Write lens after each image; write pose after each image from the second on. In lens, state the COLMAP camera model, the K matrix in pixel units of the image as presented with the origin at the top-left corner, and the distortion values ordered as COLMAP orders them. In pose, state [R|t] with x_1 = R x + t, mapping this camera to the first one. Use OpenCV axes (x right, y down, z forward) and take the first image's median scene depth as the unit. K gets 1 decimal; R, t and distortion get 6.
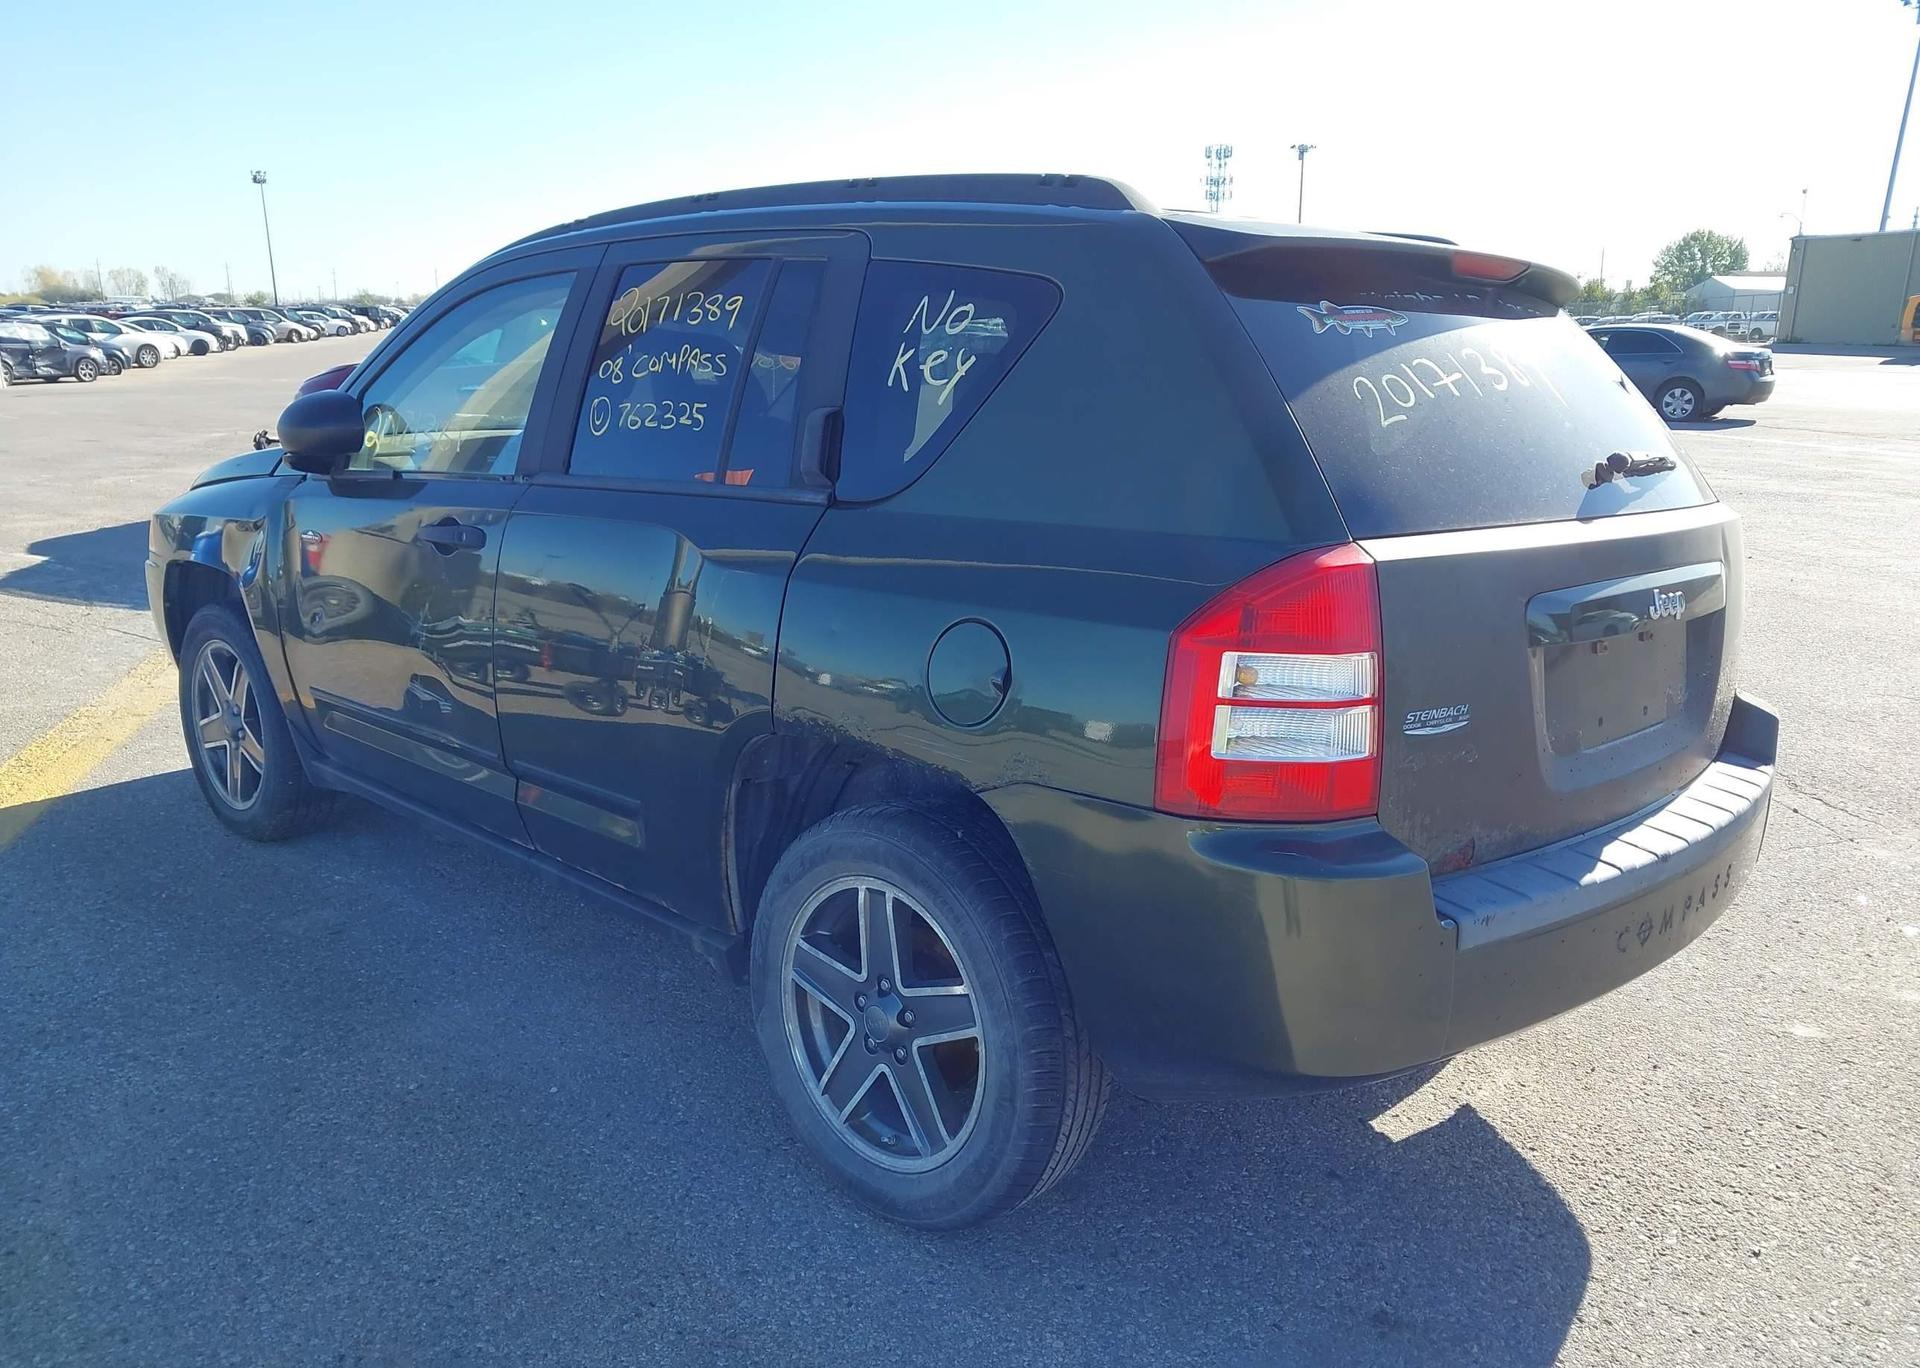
lens RADIAL K [[1531.7, 0, 974.2], [0, 1531.7, 714.8], [0, 0, 1]] dist [0.021815, -0.026968]
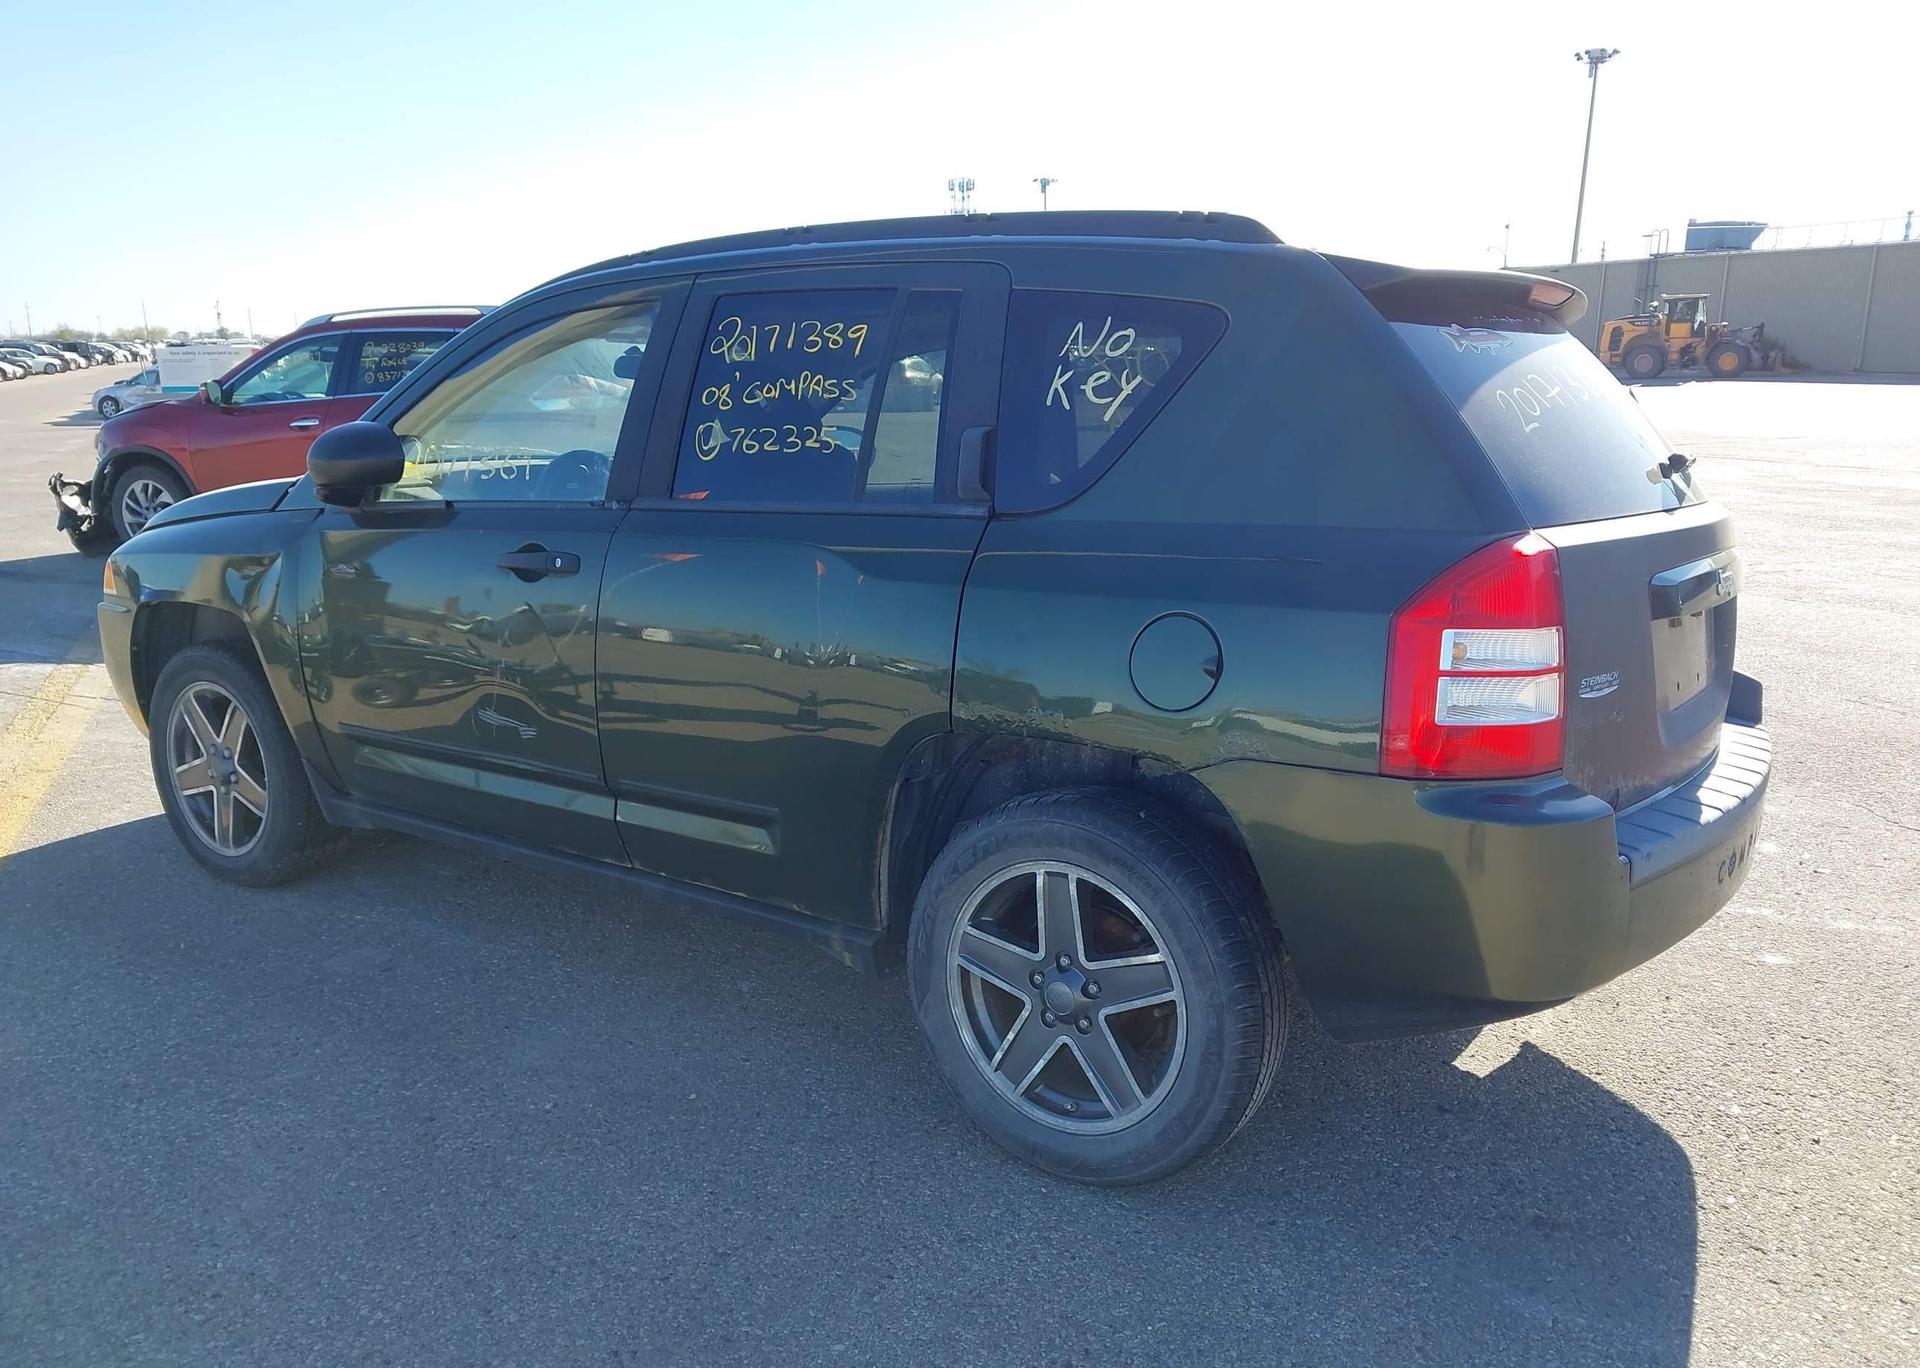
lens RADIAL K [[1531.7, 0, 979.0], [0, 1531.7, 707.9], [0, 0, 1]] dist [0.021815, -0.026968]
pose [[0.987226, -0.044934, 0.152859, -0.267169], [0.048351, 0.998655, -0.018708, 0.015890], [-0.151813, 0.025860, 0.988071, -0.053540]]
